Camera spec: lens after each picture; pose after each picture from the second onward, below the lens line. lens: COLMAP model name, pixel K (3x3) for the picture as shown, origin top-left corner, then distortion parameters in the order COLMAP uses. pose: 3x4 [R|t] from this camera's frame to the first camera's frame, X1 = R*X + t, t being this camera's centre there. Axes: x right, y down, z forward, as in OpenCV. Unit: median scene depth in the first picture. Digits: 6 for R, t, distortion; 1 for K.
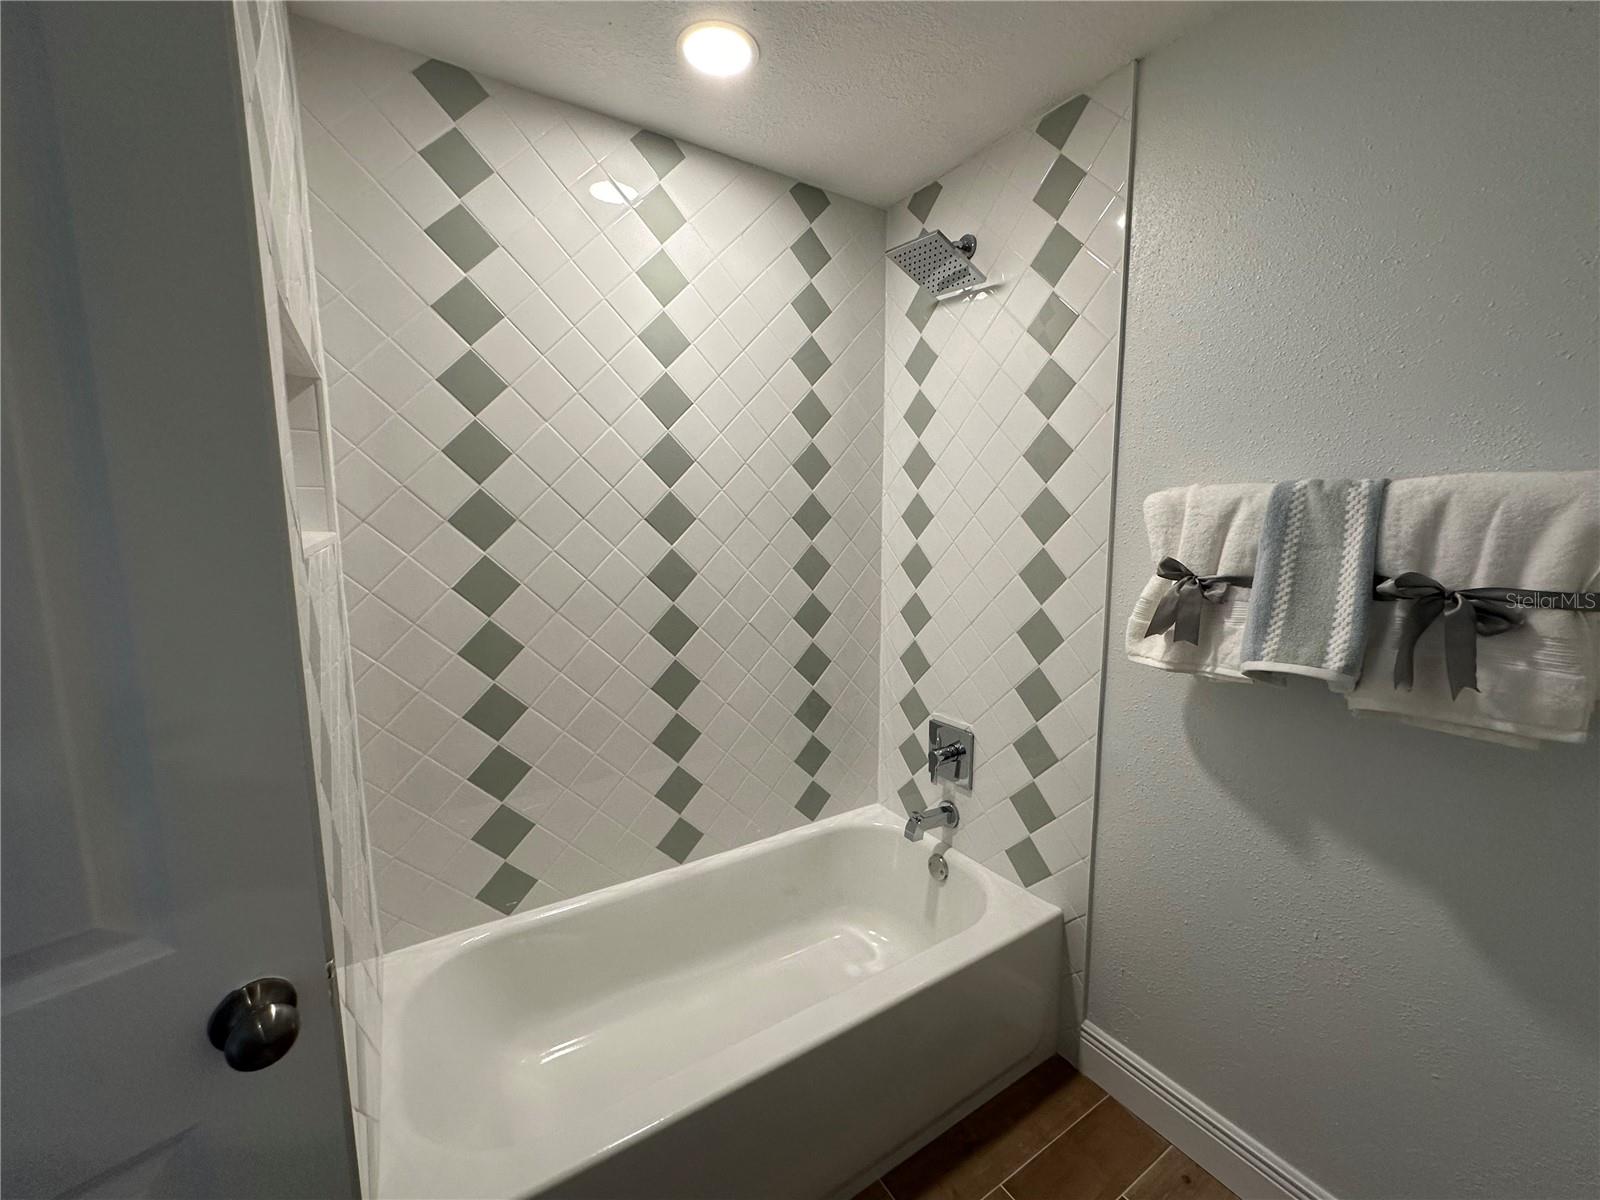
lens RADIAL K [[644.6, 0, 800.3], [0, 644.6, 603.9], [0, 0, 1]] dist [-0.000720, 0.000399]
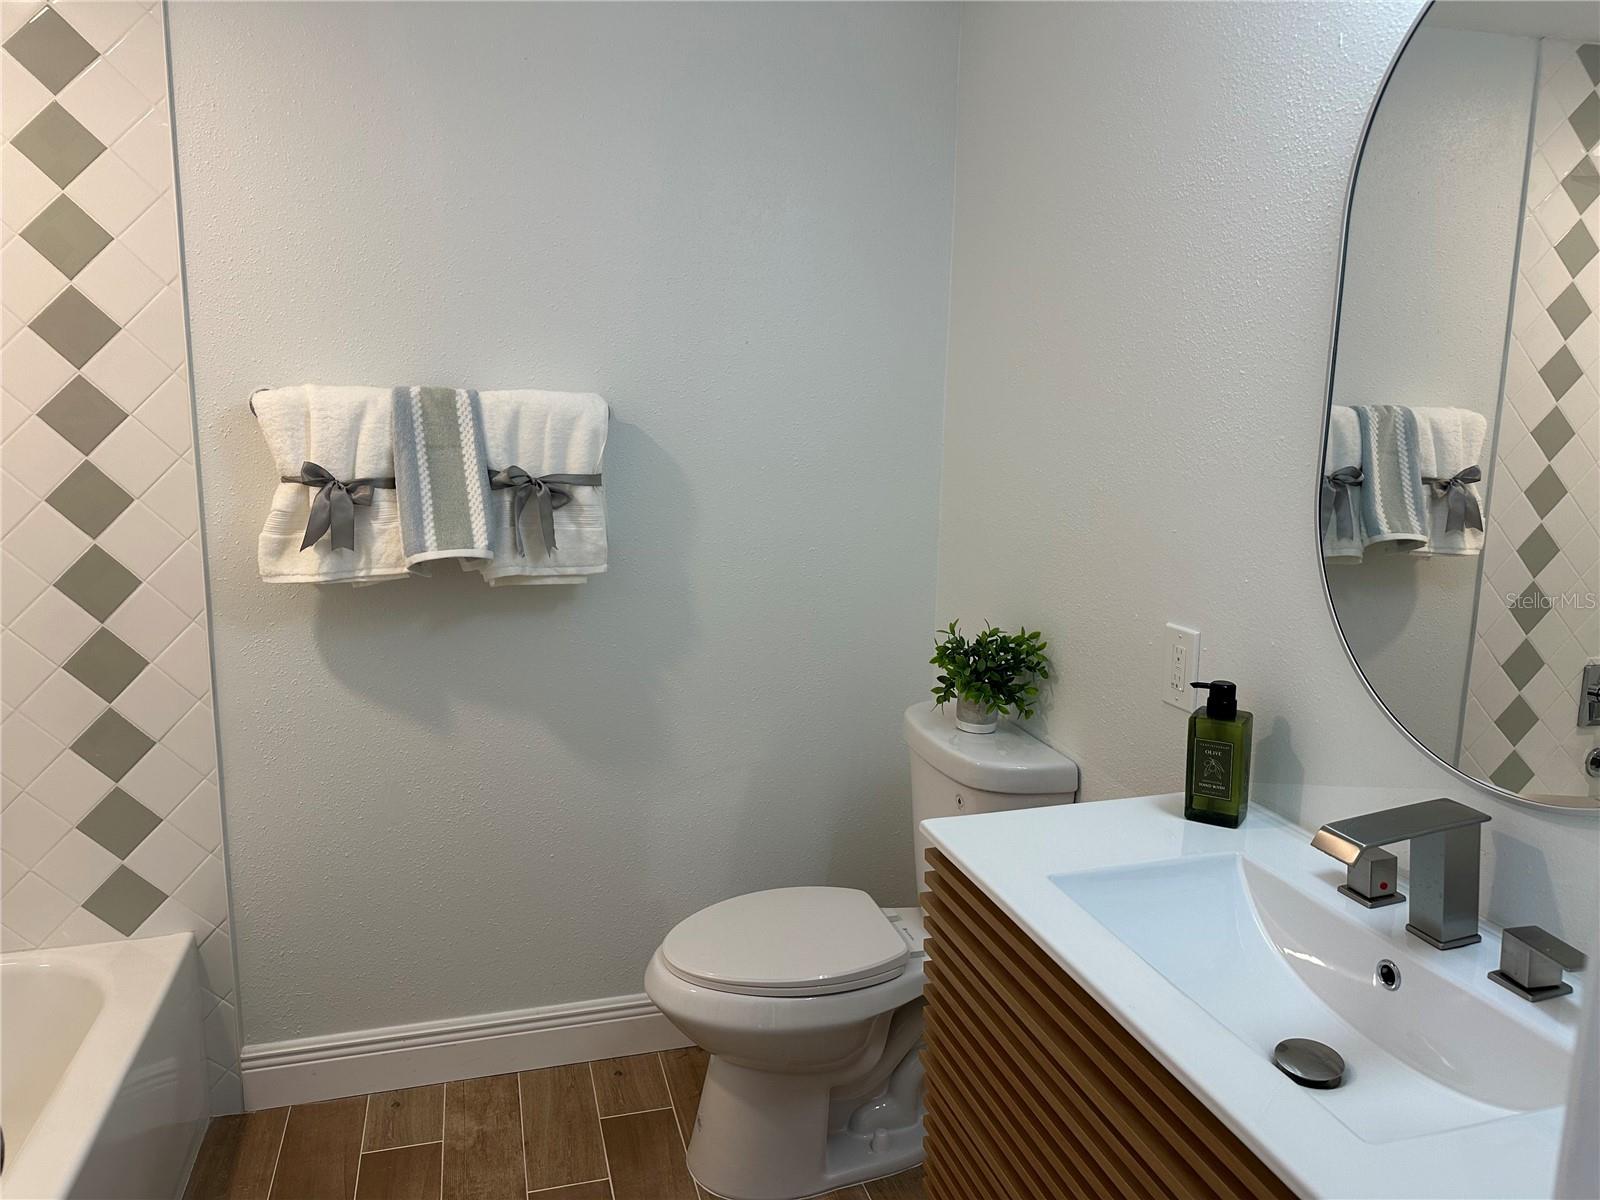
lens RADIAL K [[1120.3, 0, 802.1], [0, 1120.3, 601.9], [0, 0, 1]] dist [0.065620, -0.078976]
pose [[0.284149, -0.150082, 0.946961, -0.873055], [0.113509, 0.985992, 0.122209, 0.008612], [-0.952037, 0.072763, 0.297204, -0.171845]]
